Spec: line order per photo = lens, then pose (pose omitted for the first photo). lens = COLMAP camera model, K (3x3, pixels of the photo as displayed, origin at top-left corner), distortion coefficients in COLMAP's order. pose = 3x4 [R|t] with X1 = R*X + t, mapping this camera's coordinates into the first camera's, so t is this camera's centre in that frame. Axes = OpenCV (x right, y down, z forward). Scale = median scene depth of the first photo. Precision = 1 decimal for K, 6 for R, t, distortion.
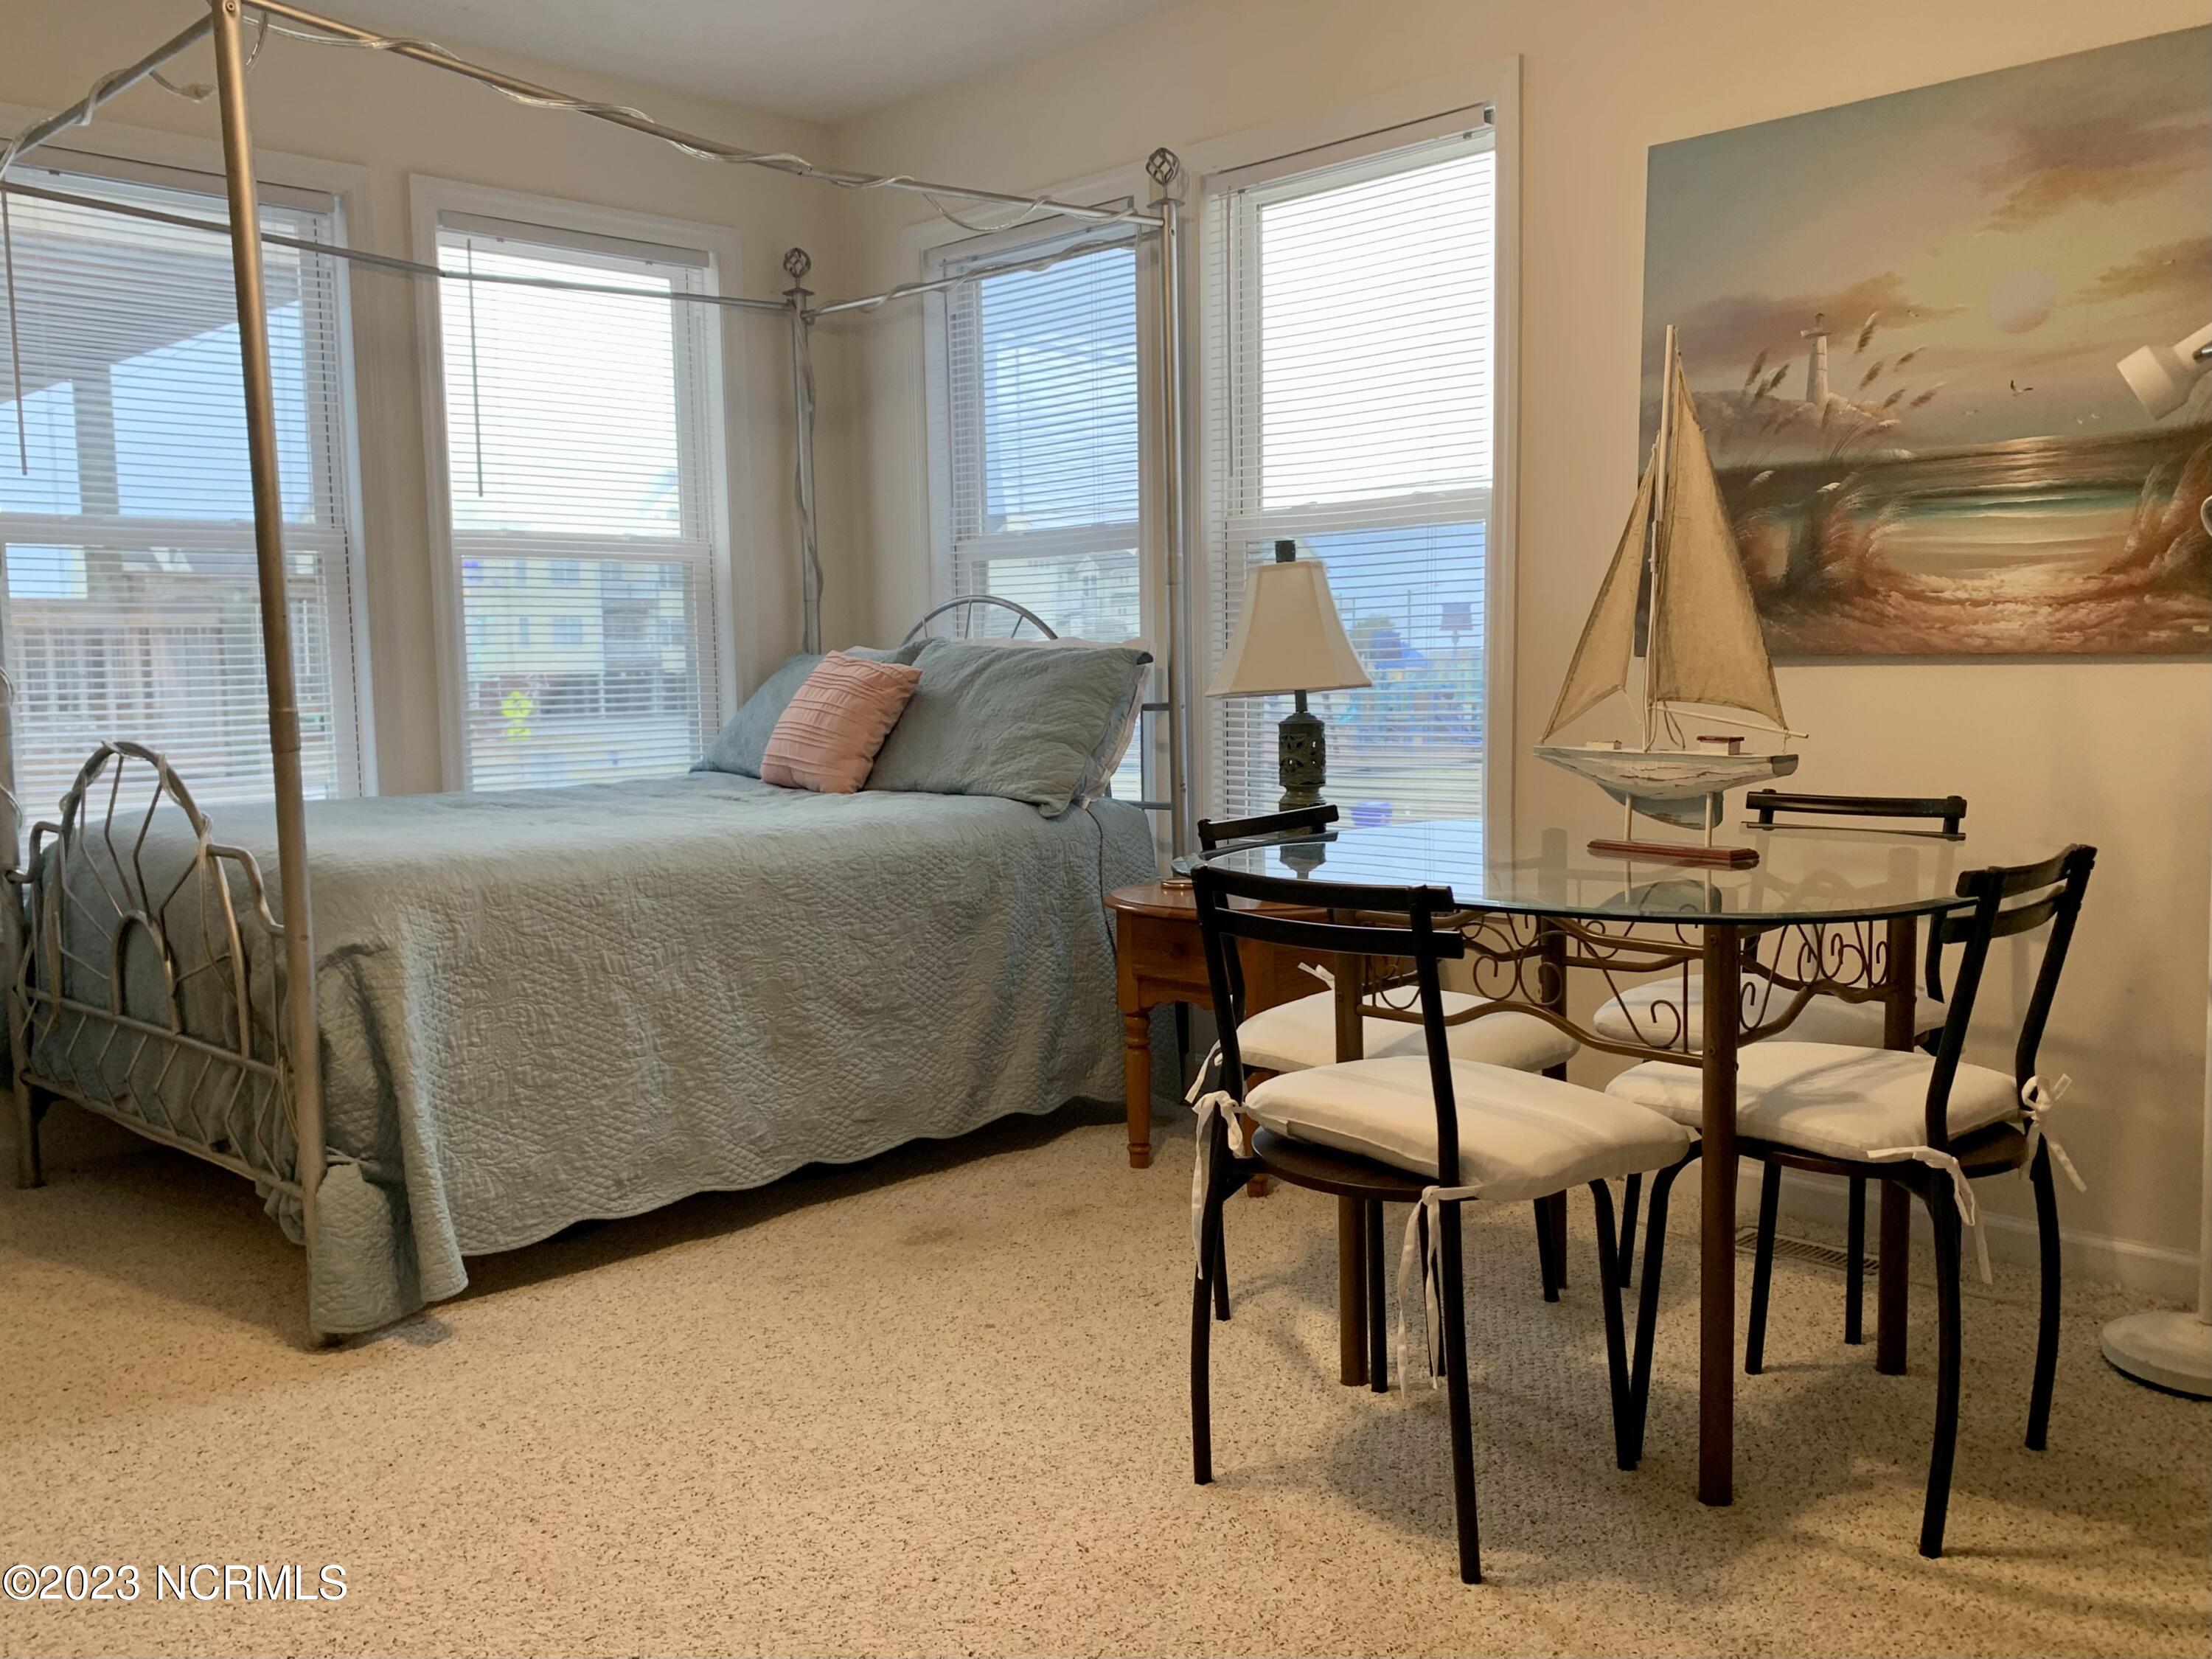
lens RADIAL K [[1846.1, 0, 1106.0], [0, 1846.1, 829.5], [0, 0, 1]] dist [0.009867, 0.005050]
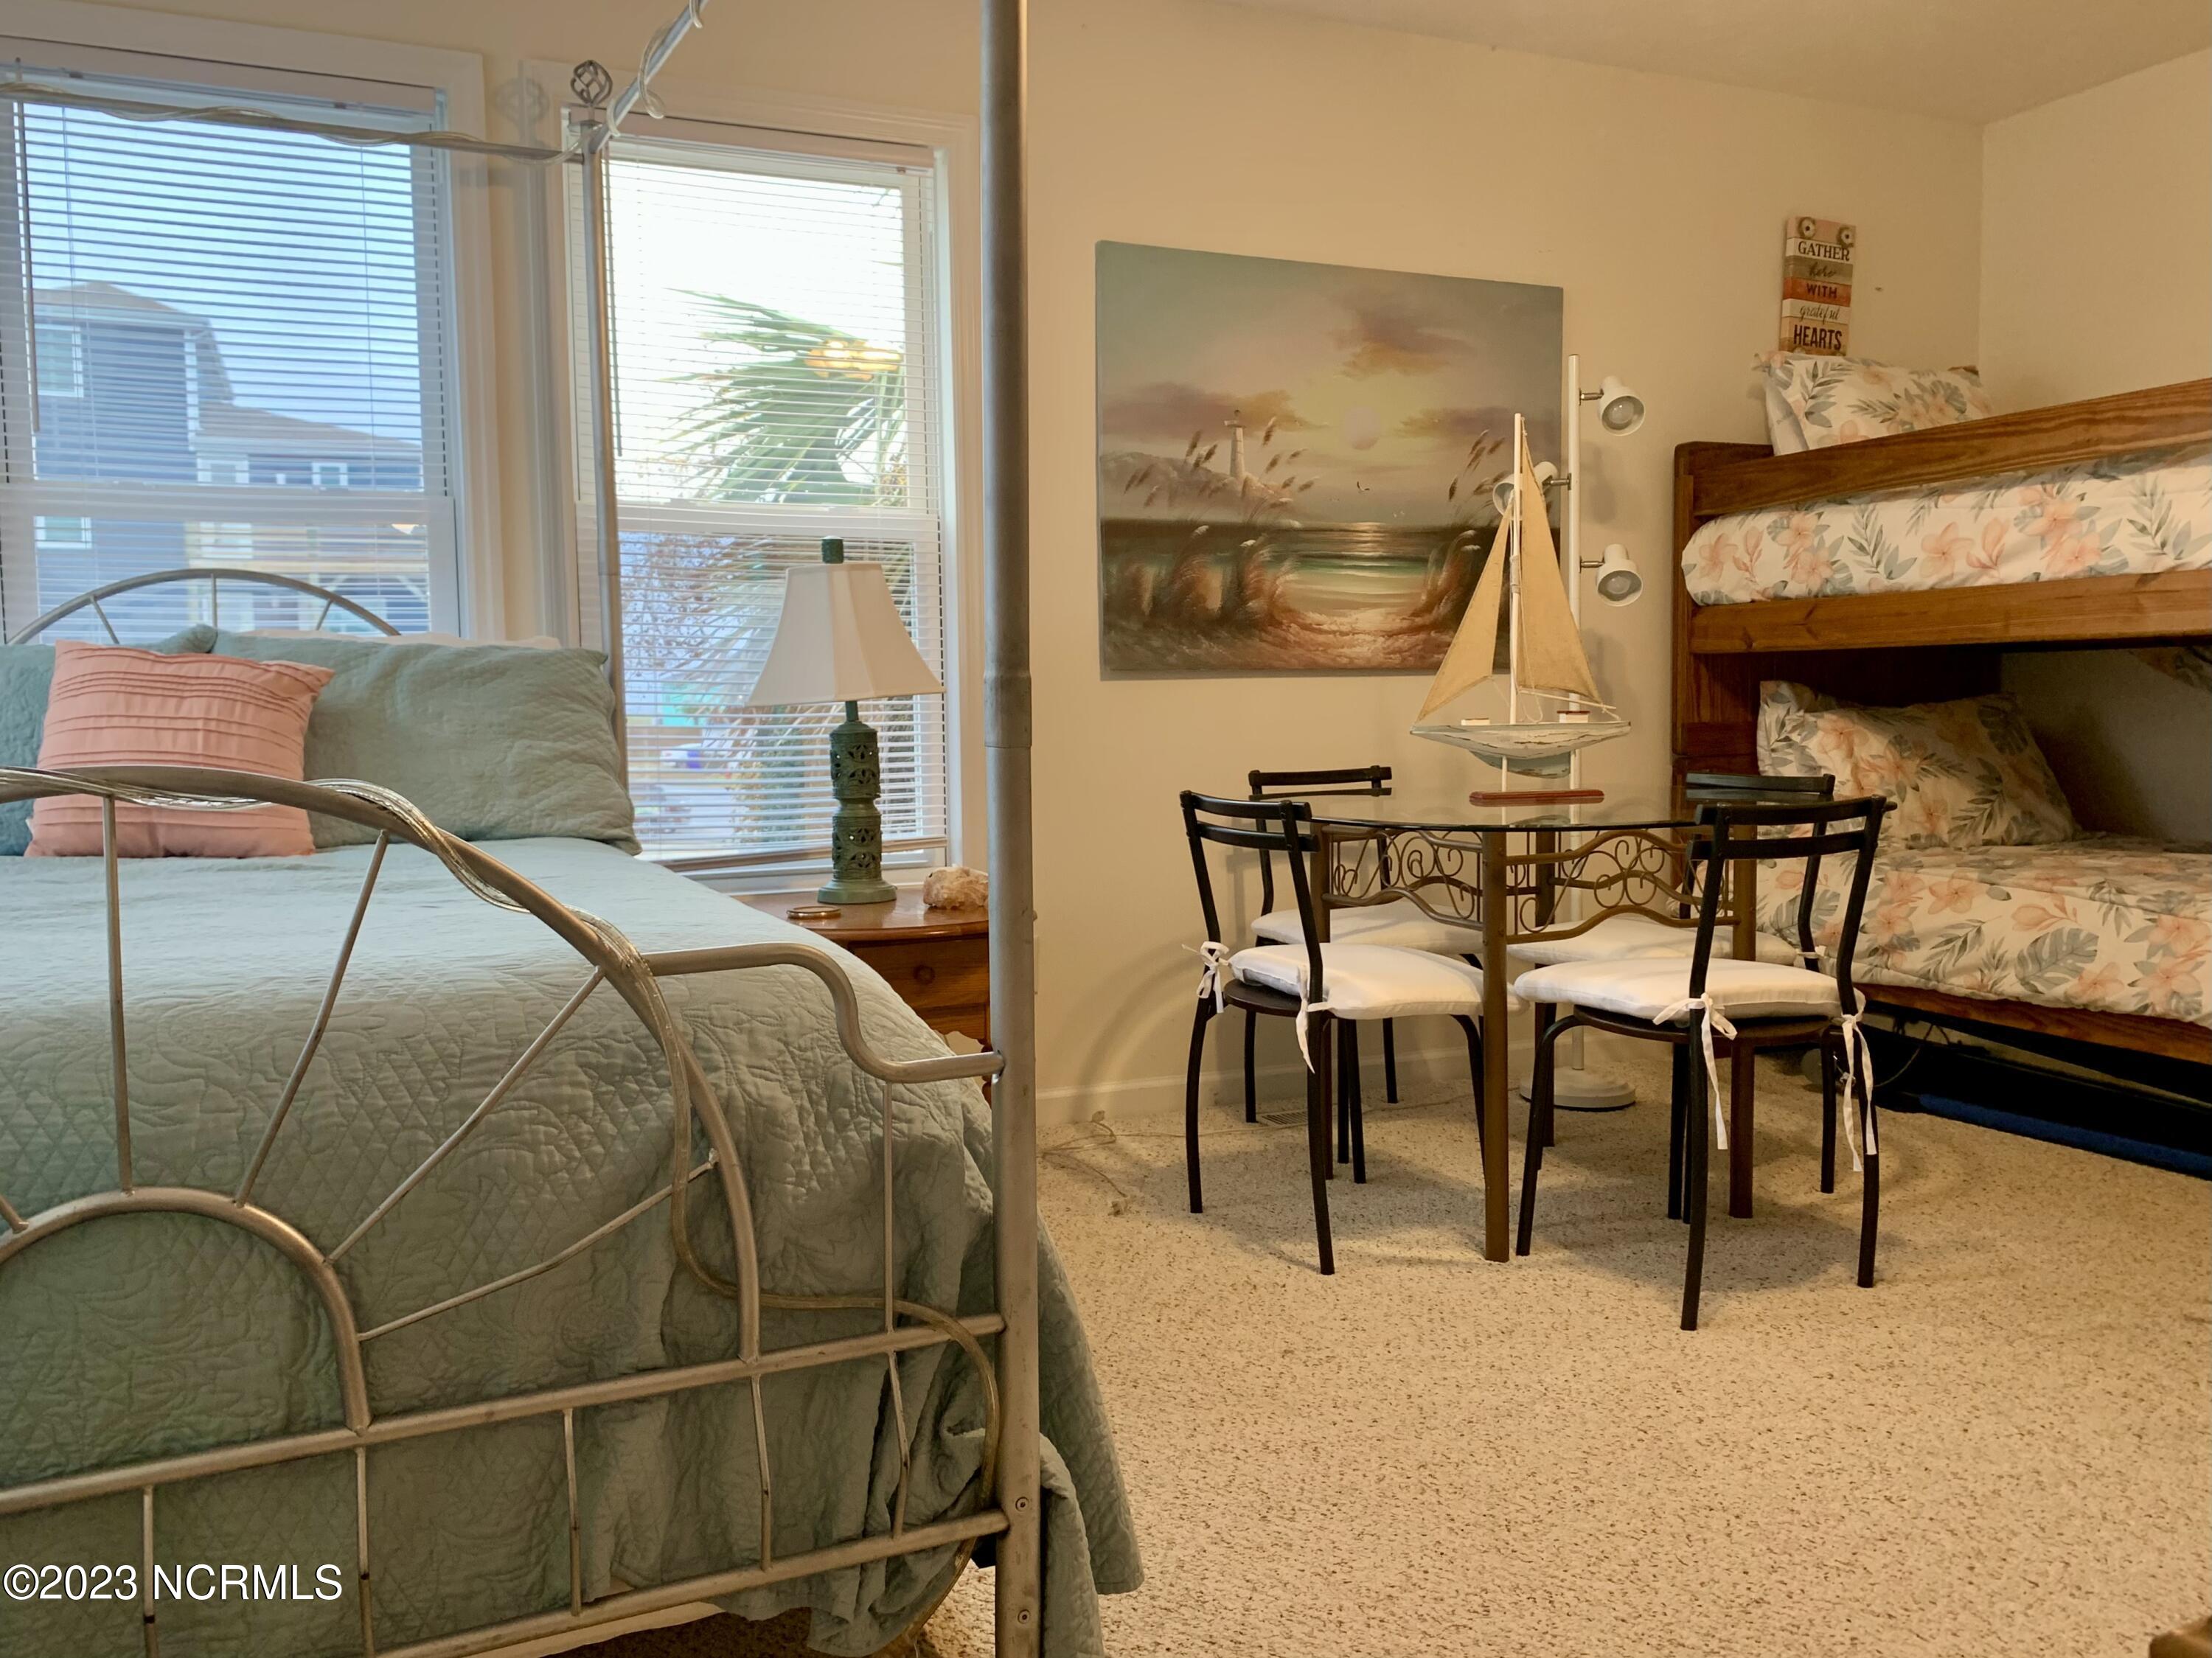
lens RADIAL K [[1700.4, 0, 1100.2], [0, 1700.4, 838.5], [0, 0, 1]] dist [0.132040, -0.314742]
pose [[0.385392, -0.066119, 0.920381, -0.815460], [0.094704, 0.994997, 0.031824, -0.022916], [-0.917880, 0.074899, 0.389725, 0.648678]]
